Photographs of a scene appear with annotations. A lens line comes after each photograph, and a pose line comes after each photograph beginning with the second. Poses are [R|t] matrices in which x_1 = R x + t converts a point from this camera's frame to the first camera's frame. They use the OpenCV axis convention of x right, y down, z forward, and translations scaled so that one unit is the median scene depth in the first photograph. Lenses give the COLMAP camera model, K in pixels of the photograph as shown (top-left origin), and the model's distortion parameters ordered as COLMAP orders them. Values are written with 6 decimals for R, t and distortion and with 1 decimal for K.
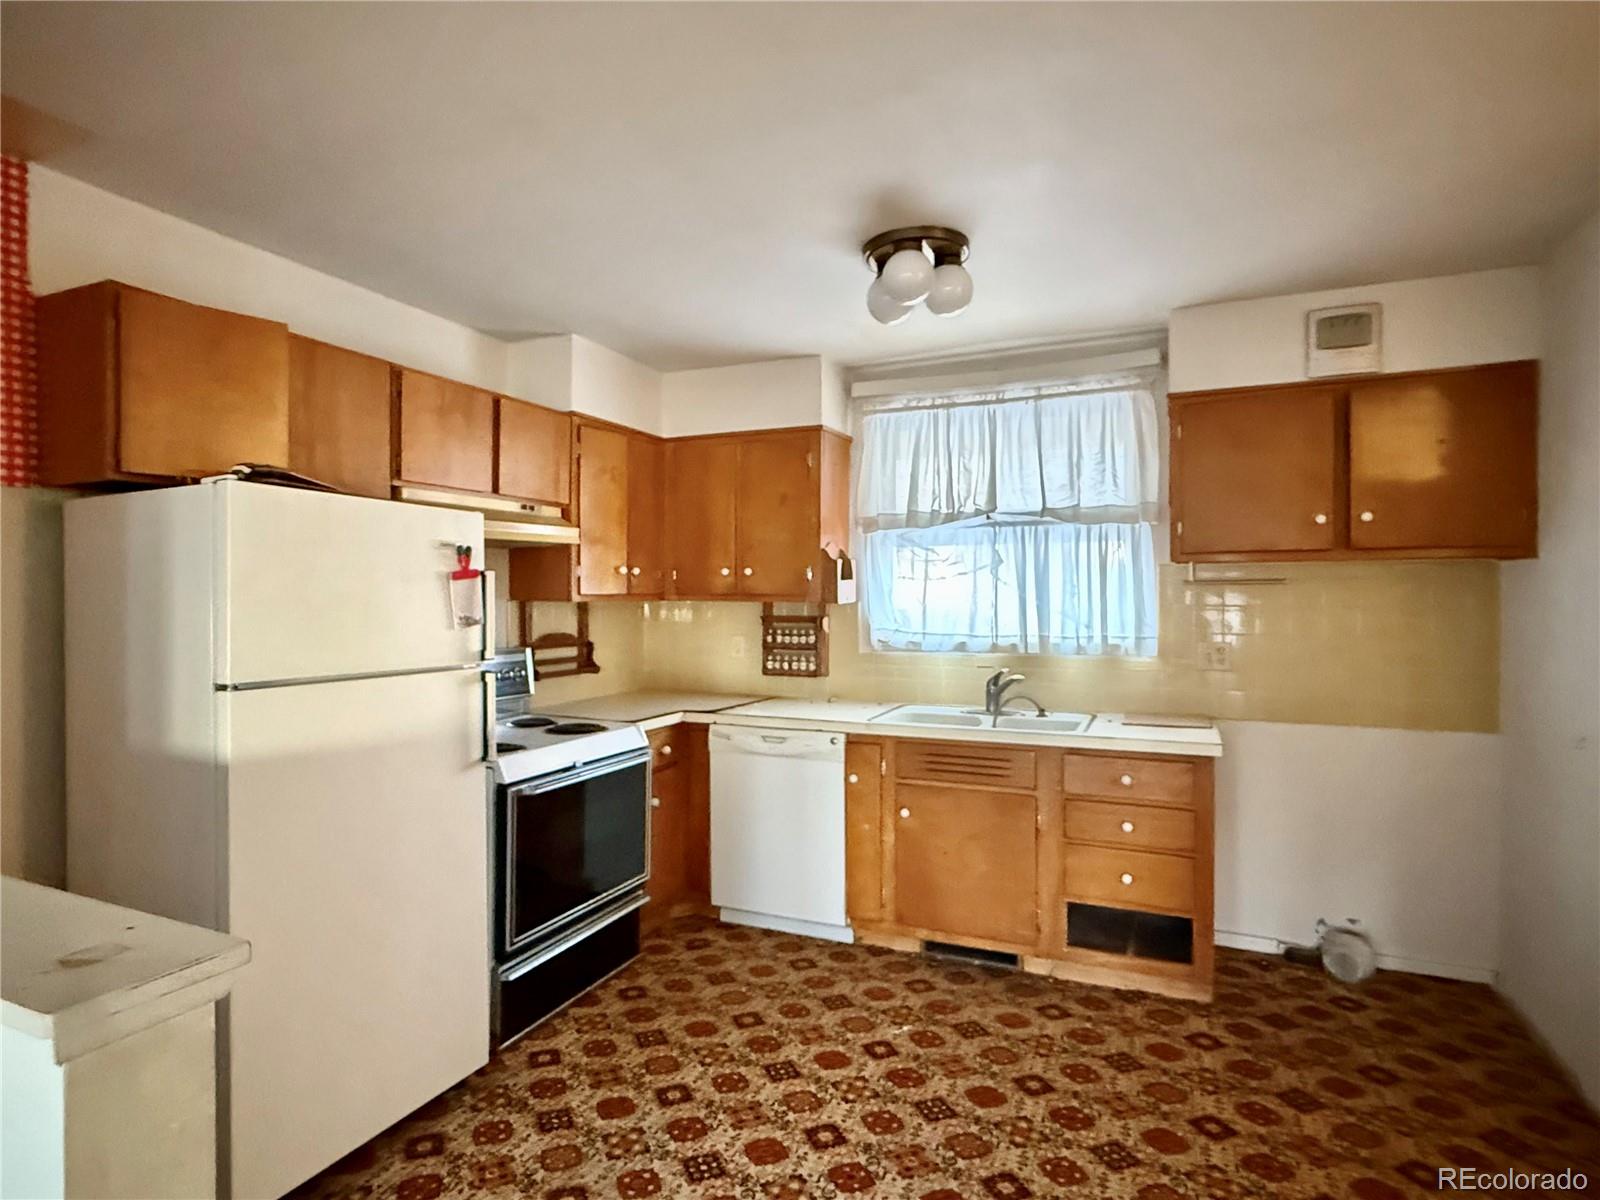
lens RADIAL K [[832.1, 0, 800.0], [0, 832.1, 600.0], [0, 0, 1]] dist [0.000182, -0.002460]
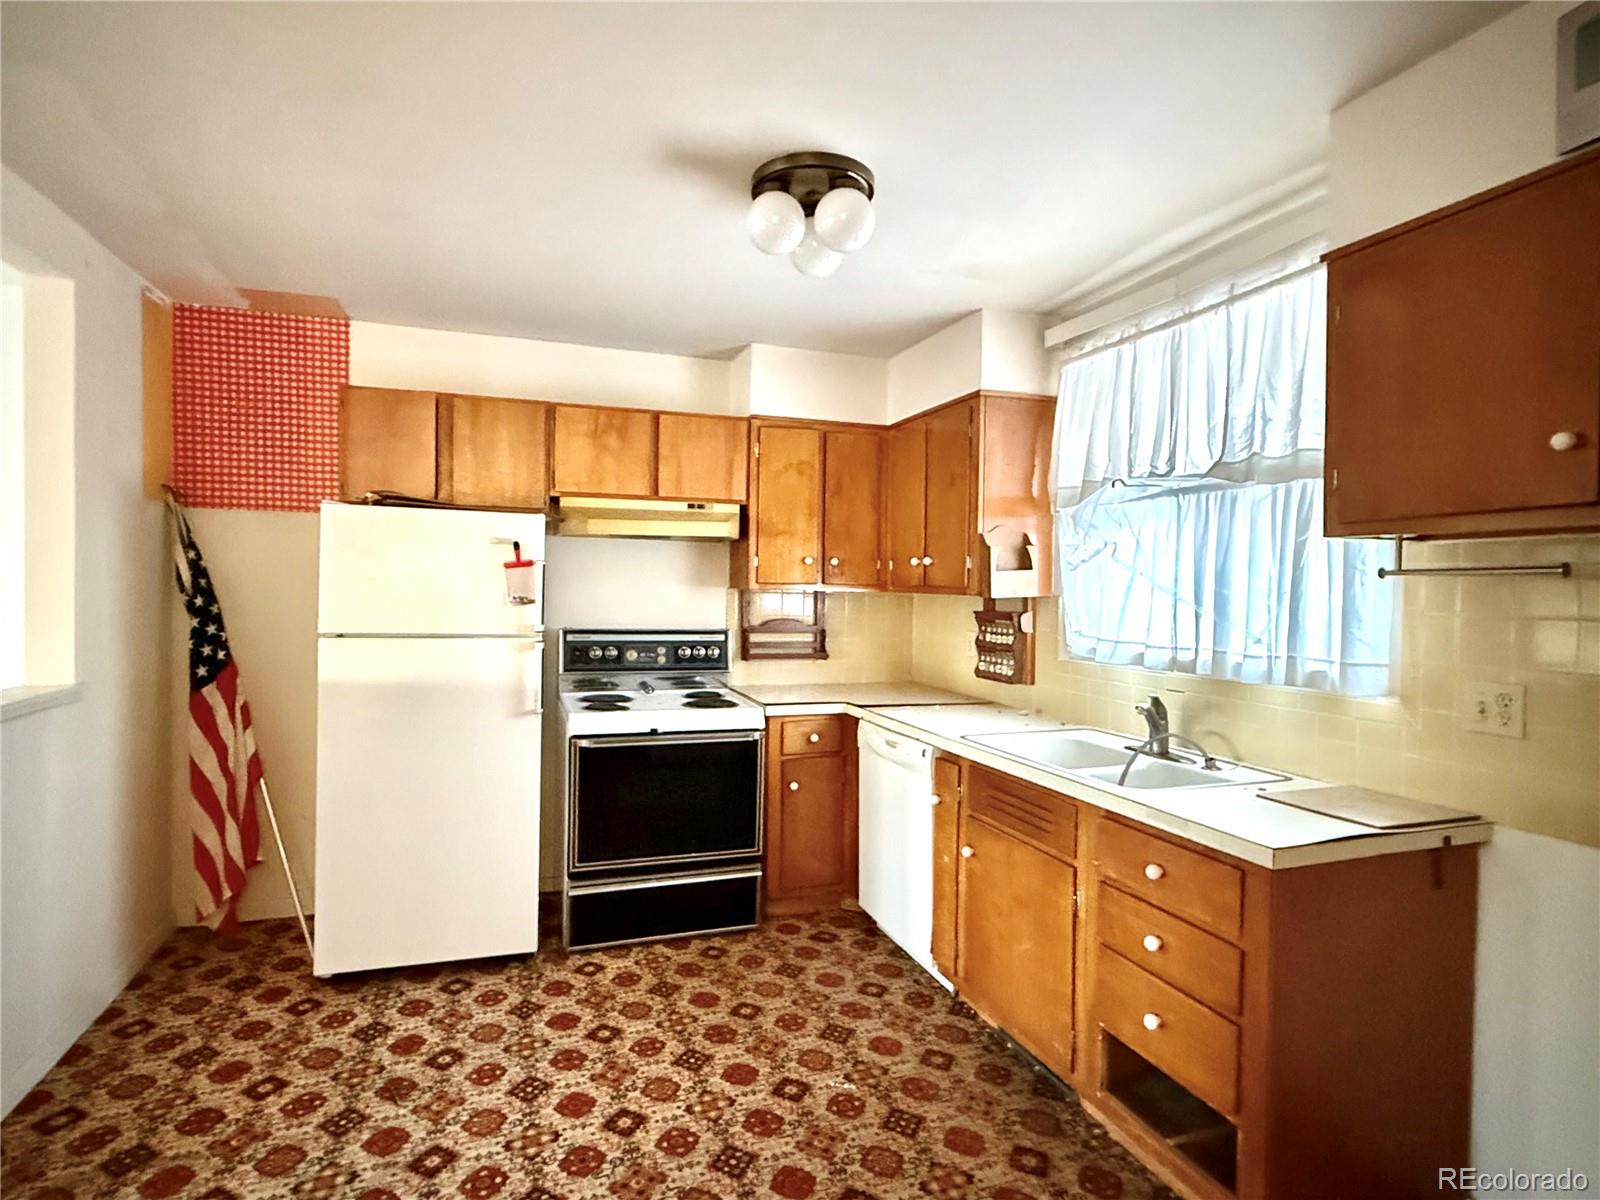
lens RADIAL K [[832.1, 0, 800.0], [0, 832.1, 600.0], [0, 0, 1]] dist [0.000182, -0.002460]
pose [[0.694732, 0.024671, -0.718845, 0.614861], [-0.020933, 0.999682, 0.014079, -0.001360], [0.718964, 0.005267, 0.695027, 0.316018]]
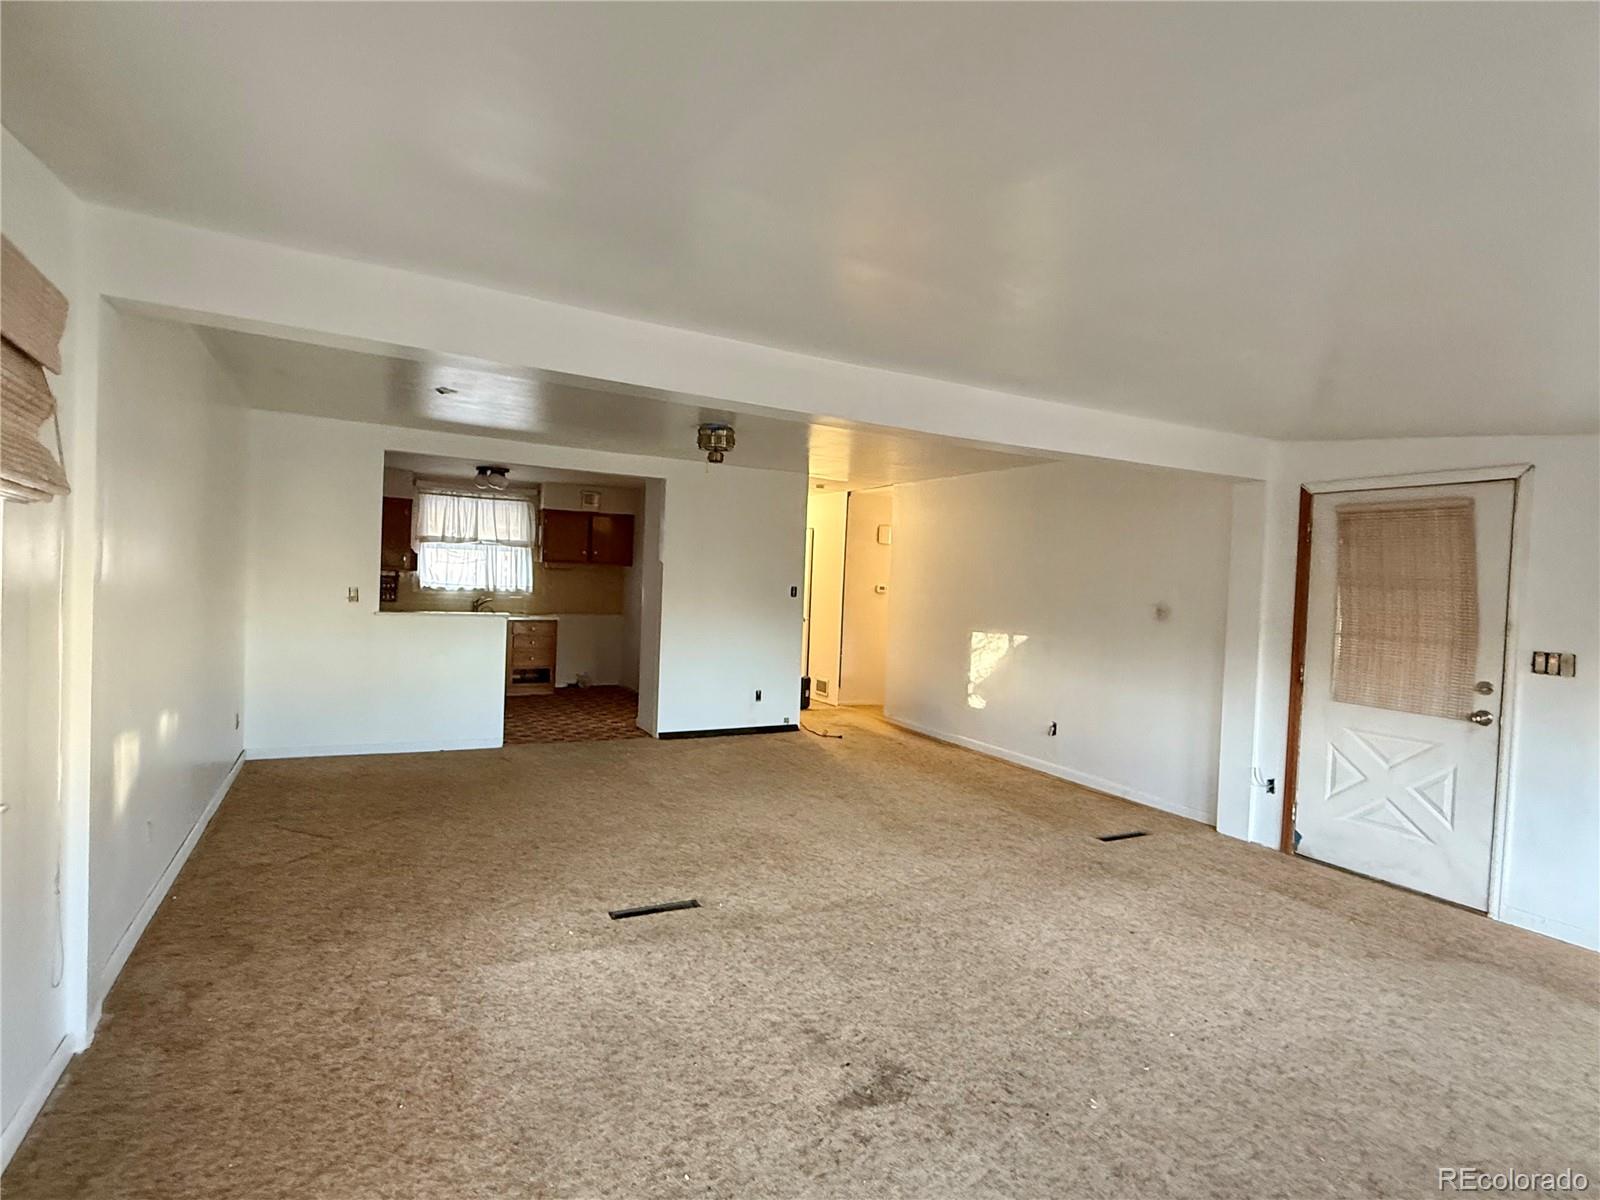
lens RADIAL K [[832.1, 0, 800.0], [0, 832.1, 600.0], [0, 0, 1]] dist [0.000182, -0.002460]
pose [[0.616557, 0.005068, 0.787294, -1.434703], [-0.034086, 0.999214, 0.020261, 0.000839], [-0.786572, -0.039328, 0.616245, -1.718745]]
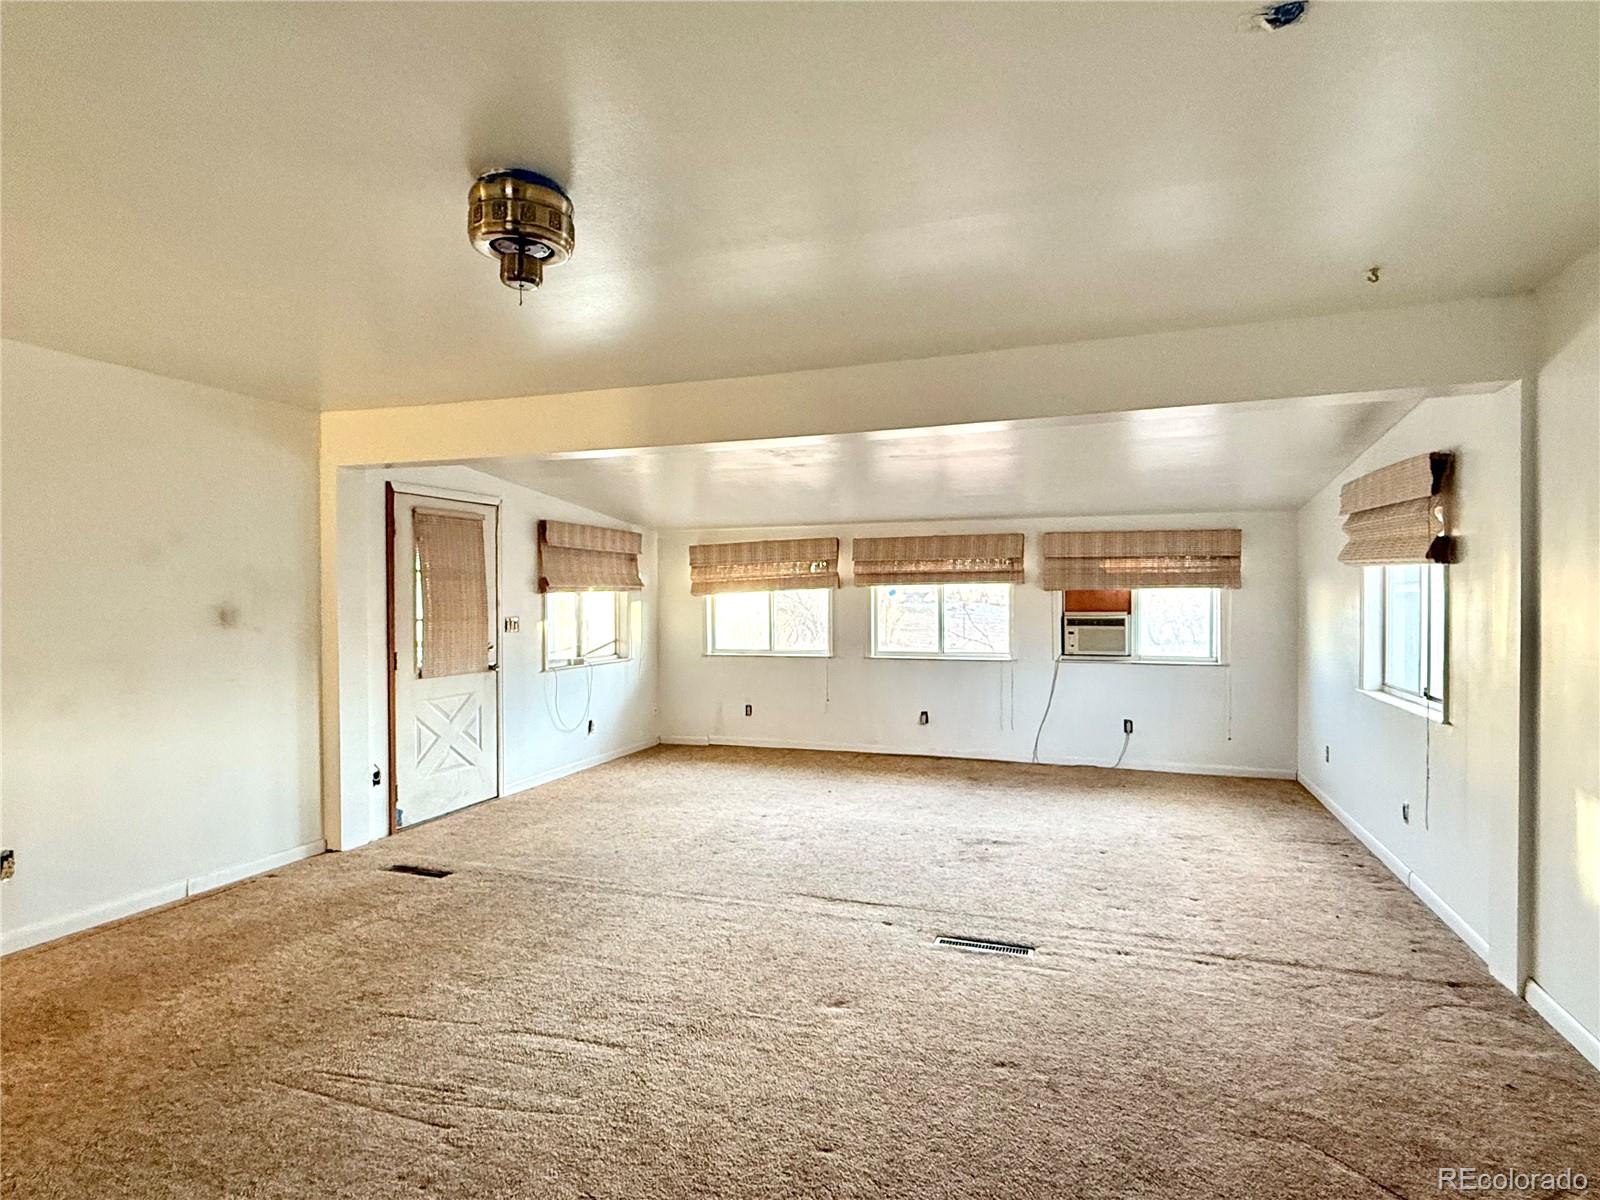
lens RADIAL K [[882.0, 0, 800.0], [0, 882.0, 600.0], [0, 0, 1]] dist [0.001003, 0.000091]
pose [[-0.996438, 0.003553, -0.084254, 2.823746], [0.002356, 0.999895, 0.014305, -0.022217], [0.084296, 0.014056, -0.996342, 5.758508]]
